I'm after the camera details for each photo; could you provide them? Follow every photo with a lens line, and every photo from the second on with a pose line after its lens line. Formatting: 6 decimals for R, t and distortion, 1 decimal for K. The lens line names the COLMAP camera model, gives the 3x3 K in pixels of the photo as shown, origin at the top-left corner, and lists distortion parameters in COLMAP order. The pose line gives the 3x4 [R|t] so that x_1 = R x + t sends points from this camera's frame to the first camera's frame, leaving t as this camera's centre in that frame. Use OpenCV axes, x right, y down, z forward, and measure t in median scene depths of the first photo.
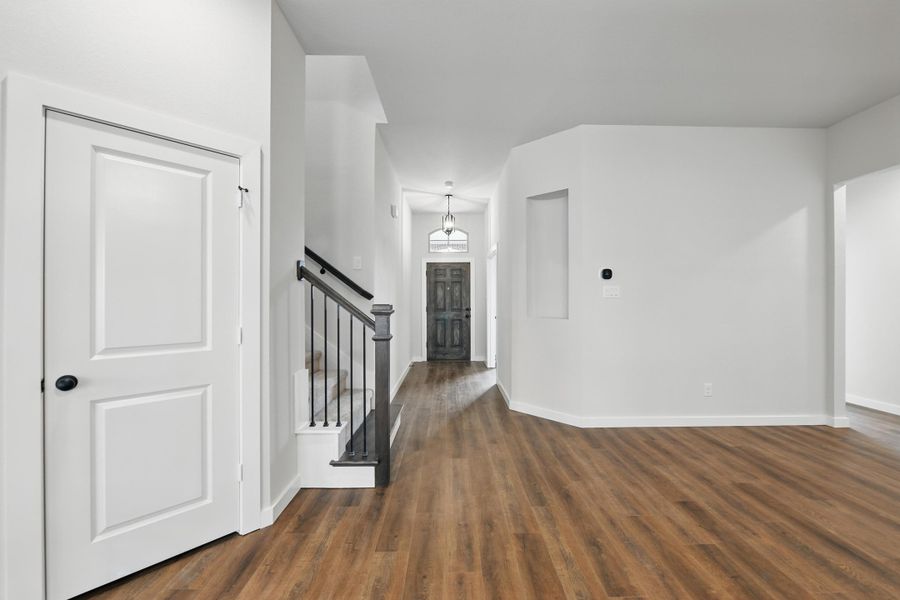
lens RADIAL K [[360.6, 0, 454.7], [0, 360.6, 299.0], [0, 0, 1]] dist [-0.009742, -0.000388]
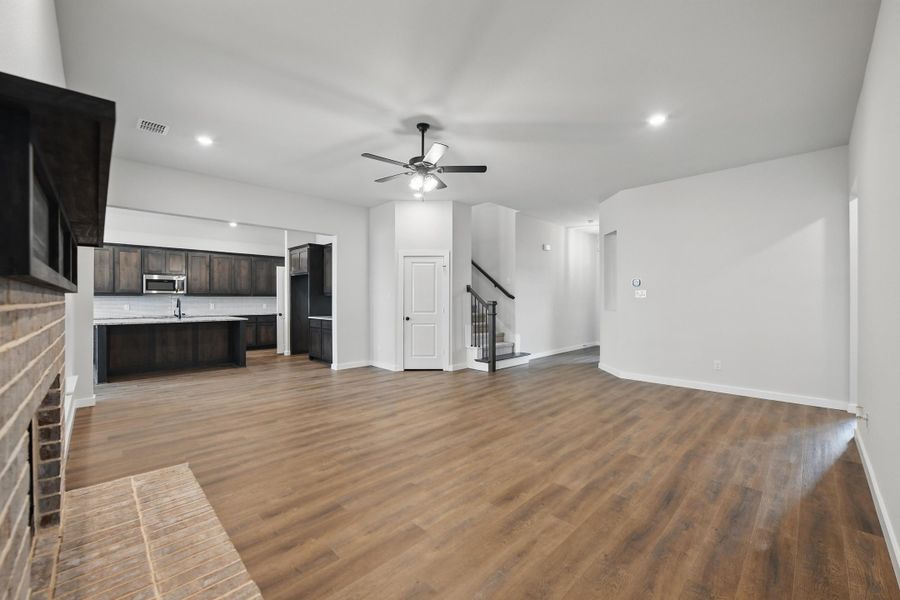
lens RADIAL K [[360.6, 0, 454.7], [0, 360.6, 299.0], [0, 0, 1]] dist [-0.009742, -0.000388]
pose [[0.696167, -0.002330, -0.717876, 1.502288], [0.002321, 0.999997, -0.000995, 0.001803], [0.717876, -0.000973, 0.696170, -1.001480]]
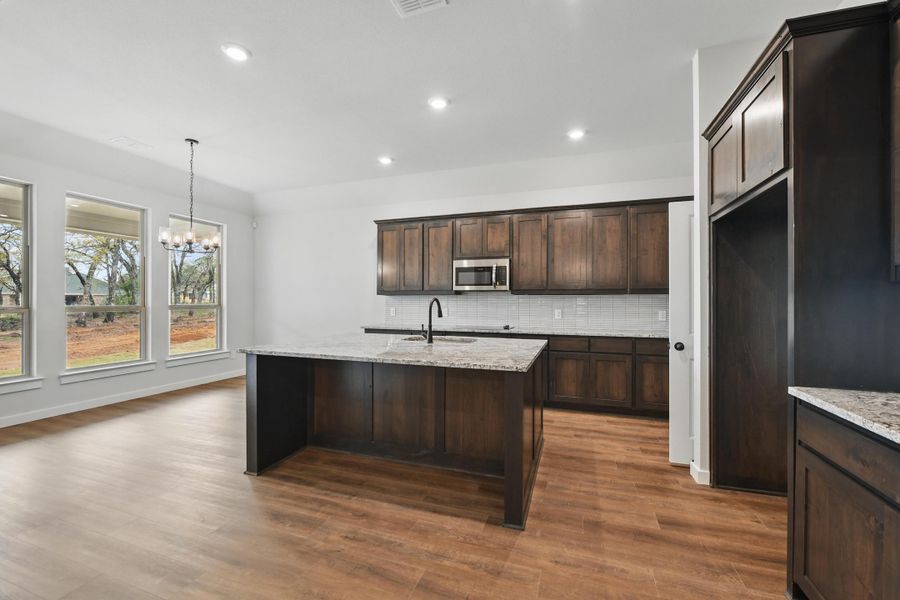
lens RADIAL K [[364.4, 0, 454.4], [0, 364.4, 300.9], [0, 0, 1]] dist [-0.009794, 0.000056]
pose [[-0.340090, -0.002006, -0.940391, -0.826127], [-0.000981, 0.999998, -0.001778, 0.001723], [0.940392, 0.000318, -0.340091, -0.075712]]
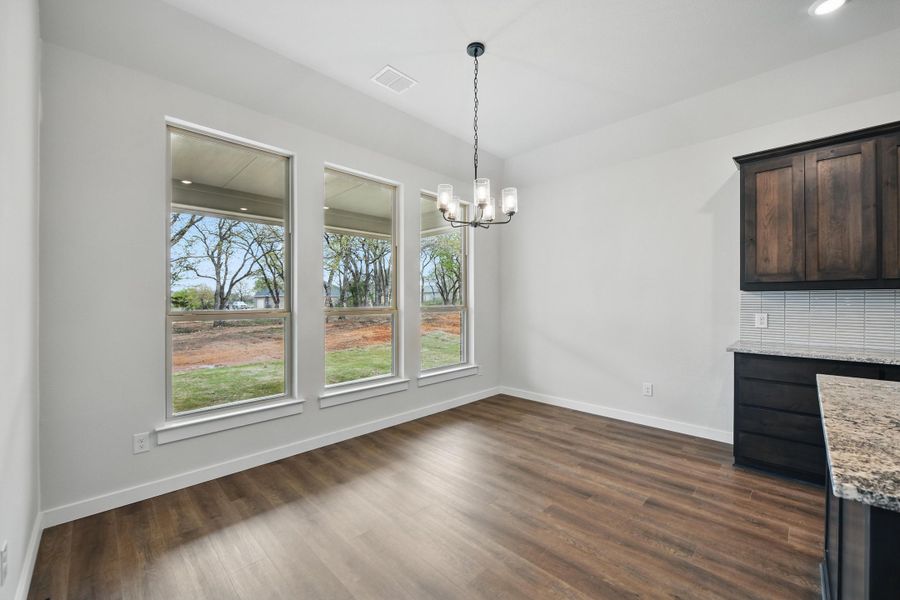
lens RADIAL K [[360.6, 0, 454.7], [0, 360.6, 299.0], [0, 0, 1]] dist [-0.009742, -0.000388]
pose [[-0.715298, -0.002881, -0.698814, -1.212274], [0.001513, 0.999983, -0.005672, -0.003063], [0.698818, -0.005115, -0.715281, -1.083681]]
